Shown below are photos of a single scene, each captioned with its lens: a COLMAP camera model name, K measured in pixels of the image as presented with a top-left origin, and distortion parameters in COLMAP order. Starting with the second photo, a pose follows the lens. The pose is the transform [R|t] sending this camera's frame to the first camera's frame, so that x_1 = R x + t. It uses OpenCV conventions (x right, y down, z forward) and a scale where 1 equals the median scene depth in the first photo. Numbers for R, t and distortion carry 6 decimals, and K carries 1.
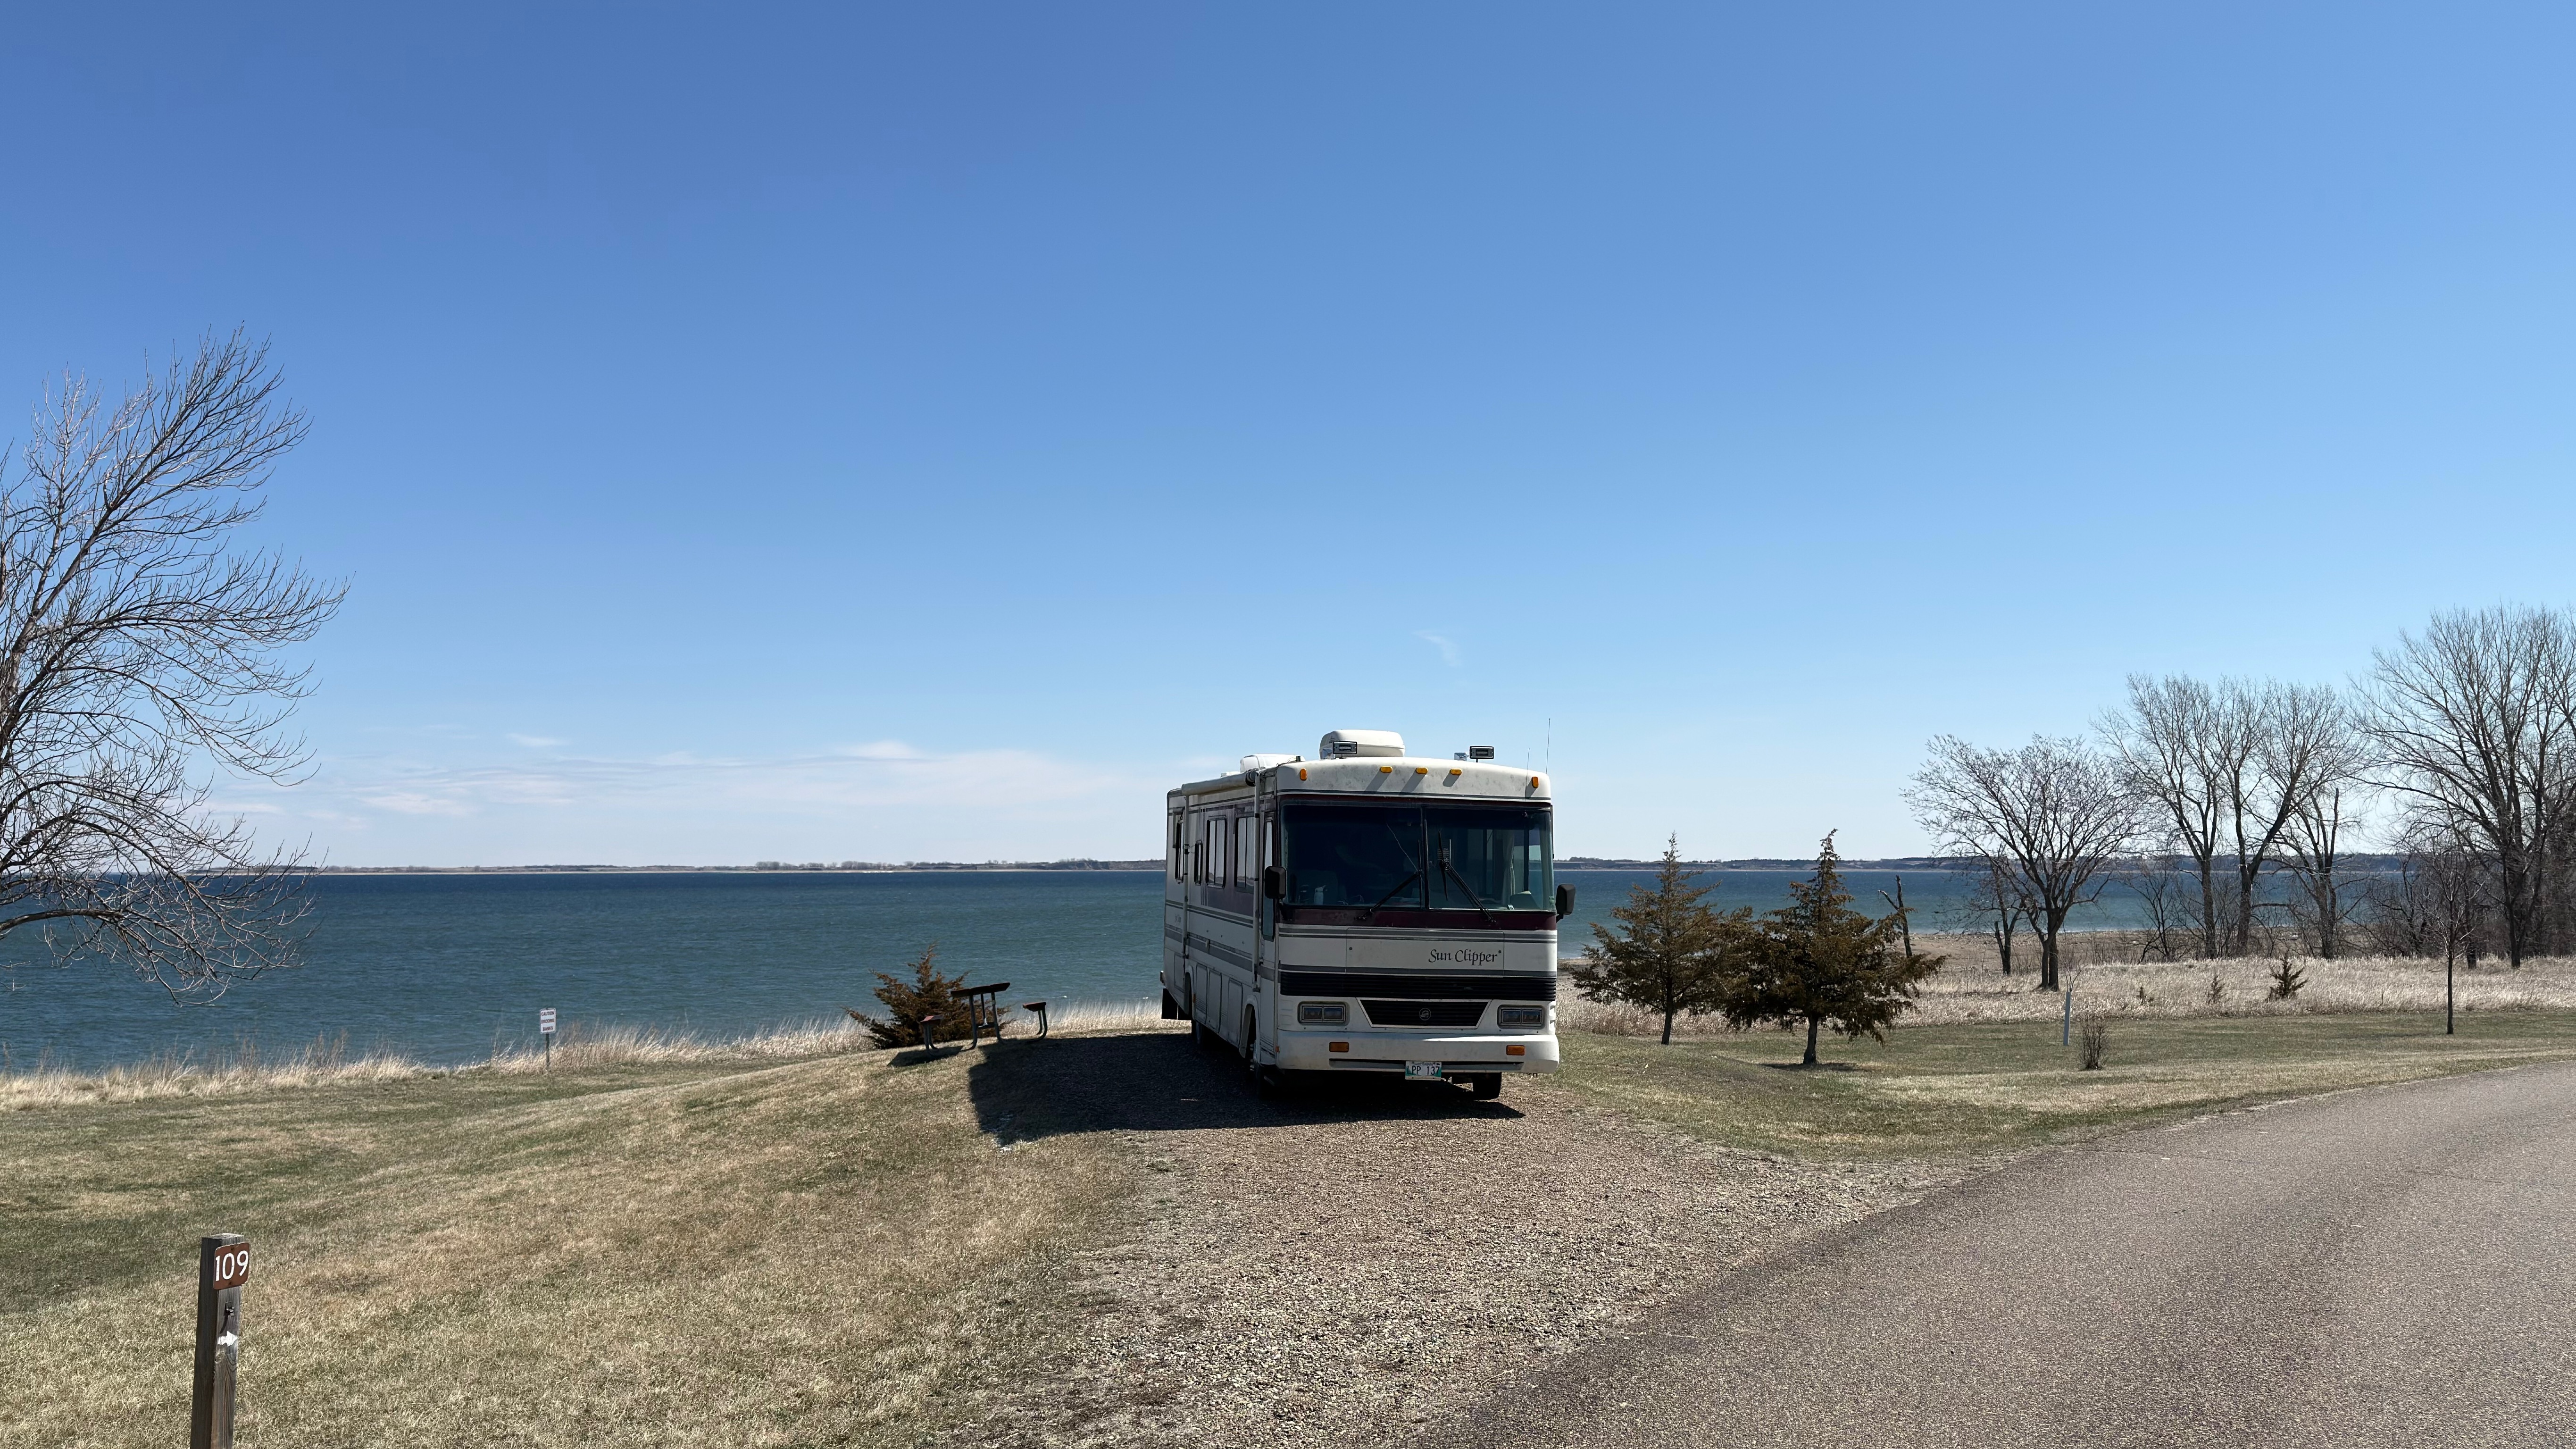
lens RADIAL K [[2213.4, 0, 1288.0], [0, 2213.4, 724.5], [0, 0, 1]] dist [0.008768, -0.002680]
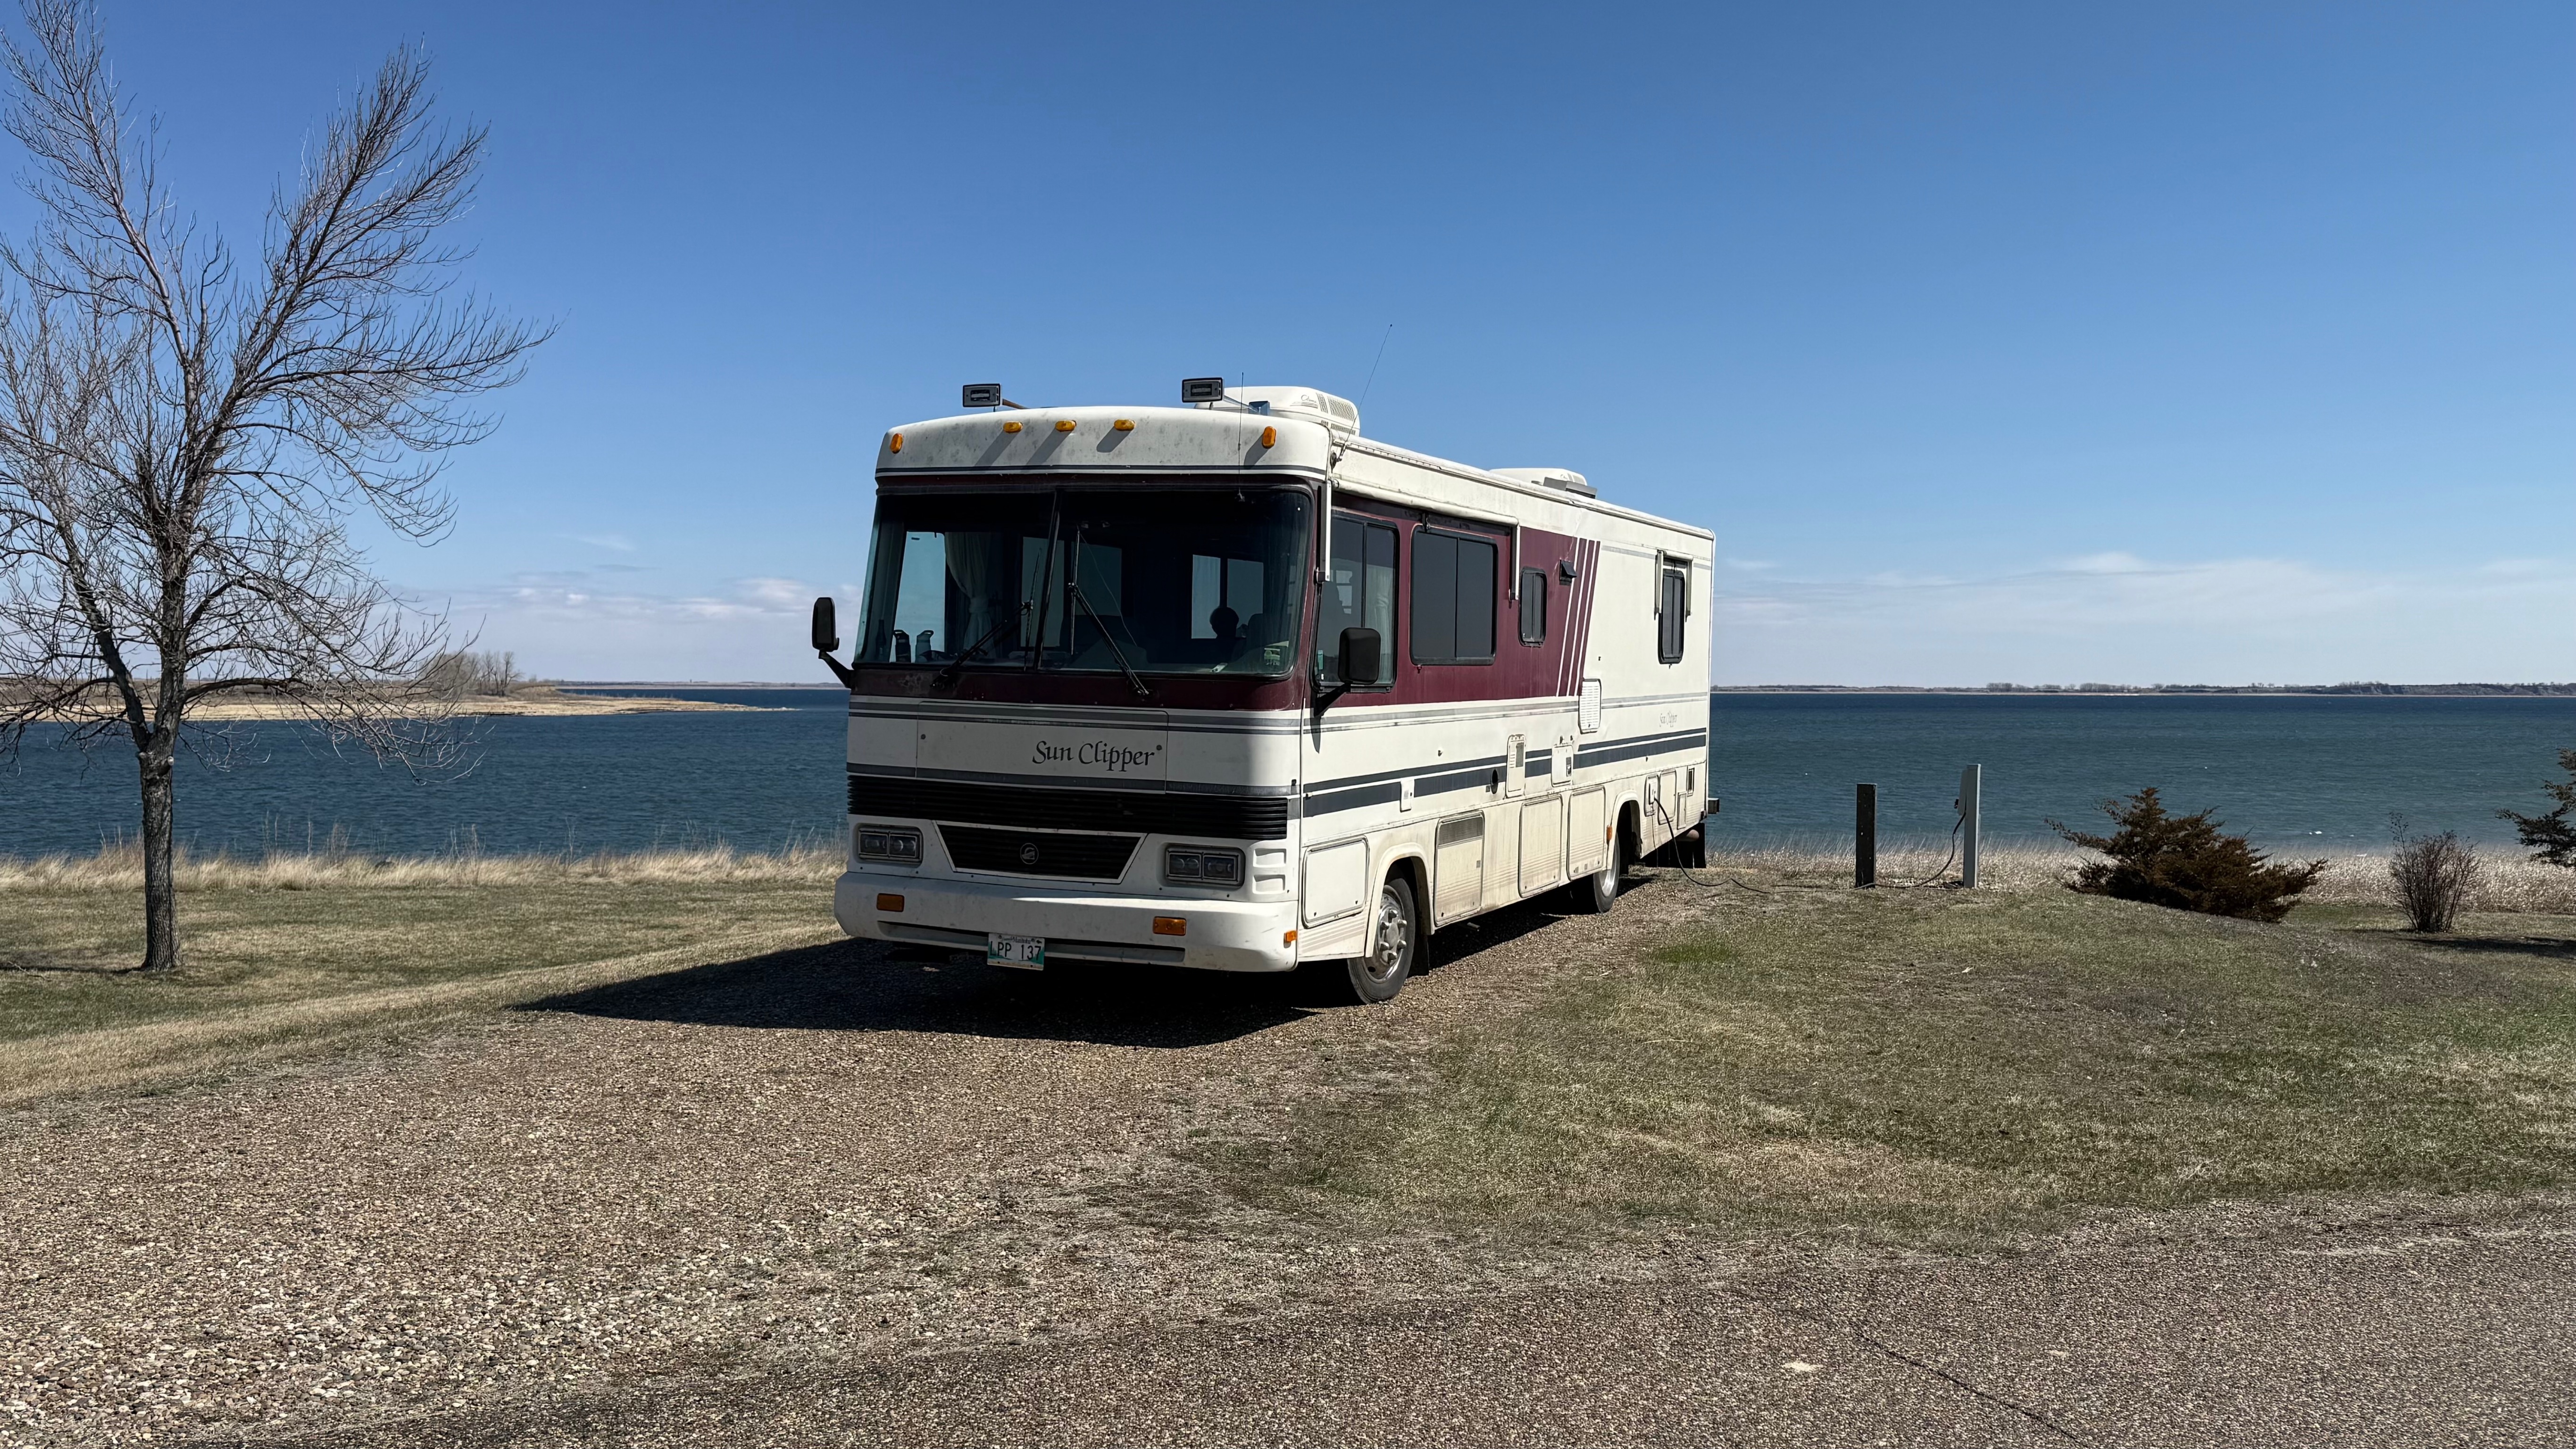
lens RADIAL K [[2213.4, 0, 1288.0], [0, 2213.4, 724.5], [0, 0, 1]] dist [0.008768, -0.002680]
pose [[0.847941, 0.013682, -0.529913, 0.403717], [0.028563, 0.997035, 0.071449, 0.057357], [0.529320, -0.075720, 0.845037, 0.541061]]
